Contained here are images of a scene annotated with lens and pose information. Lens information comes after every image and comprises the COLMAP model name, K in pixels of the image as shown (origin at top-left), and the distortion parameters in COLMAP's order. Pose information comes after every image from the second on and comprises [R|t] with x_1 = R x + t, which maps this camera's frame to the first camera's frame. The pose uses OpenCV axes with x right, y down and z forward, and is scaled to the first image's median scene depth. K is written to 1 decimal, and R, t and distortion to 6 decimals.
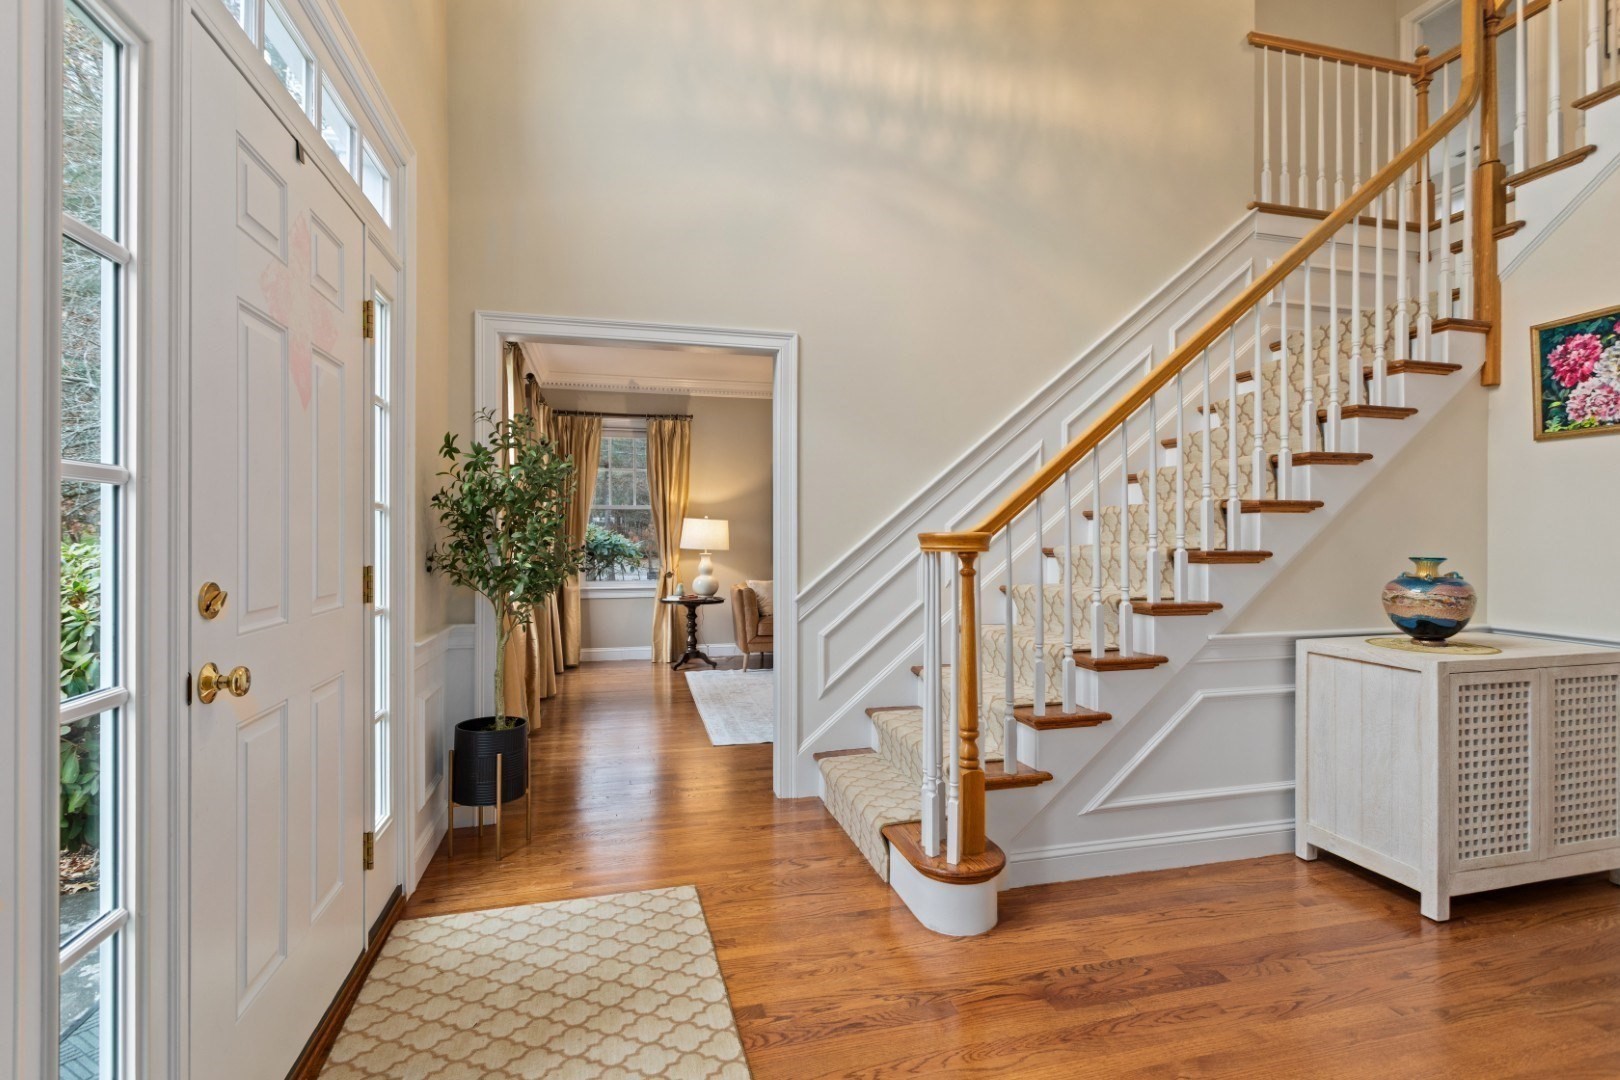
lens RADIAL K [[762.8, 0, 822.0], [0, 762.8, 526.0], [0, 0, 1]] dist [0.000436, 0.000363]
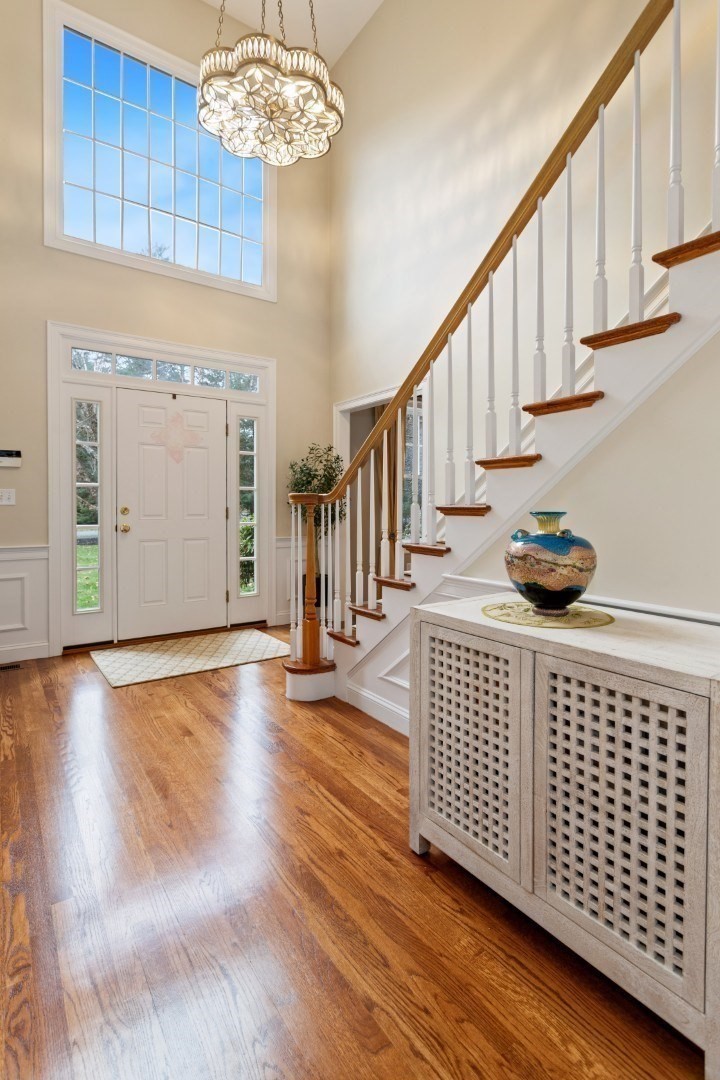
lens RADIAL K [[524.2, 0, 359.7], [0, 524.2, 511.8], [0, 0, 1]] dist [0.003066, 0.000879]
pose [[0.339972, 0.011651, -0.940363, 1.402131], [0.007716, 0.999855, 0.015178, 0.034254], [0.940404, -0.012416, 0.339833, 0.659289]]
